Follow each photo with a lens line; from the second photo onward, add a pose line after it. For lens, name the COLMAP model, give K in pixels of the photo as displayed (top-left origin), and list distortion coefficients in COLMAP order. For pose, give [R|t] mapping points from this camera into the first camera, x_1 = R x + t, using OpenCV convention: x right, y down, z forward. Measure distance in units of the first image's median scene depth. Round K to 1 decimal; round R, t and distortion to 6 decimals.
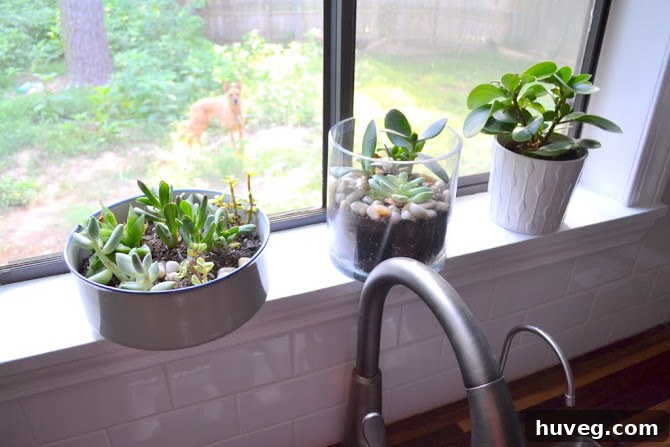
lens RADIAL K [[504.8, 0, 335.6], [0, 504.8, 223.8], [0, 0, 1]] dist [-0.037400, -0.009592]
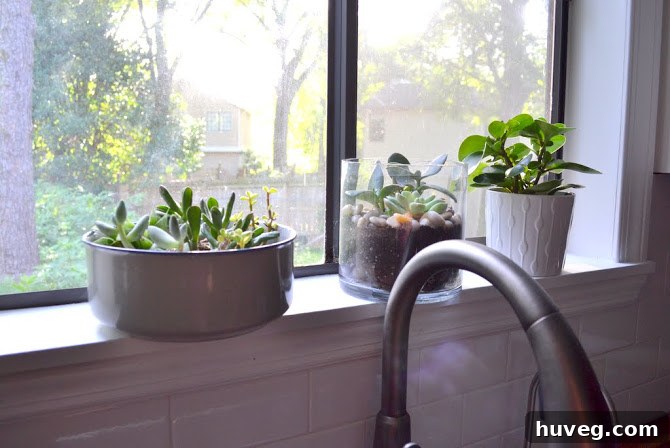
lens RADIAL K [[547.8, 0, 334.6], [0, 547.8, 224.0], [0, 0, 1]] dist [-0.058133, -0.000907]
pose [[0.994422, -0.016421, 0.104188, -0.137583], [0.052756, 0.932799, -0.356515, 0.322326], [-0.091332, 0.360023, 0.928462, -0.011227]]
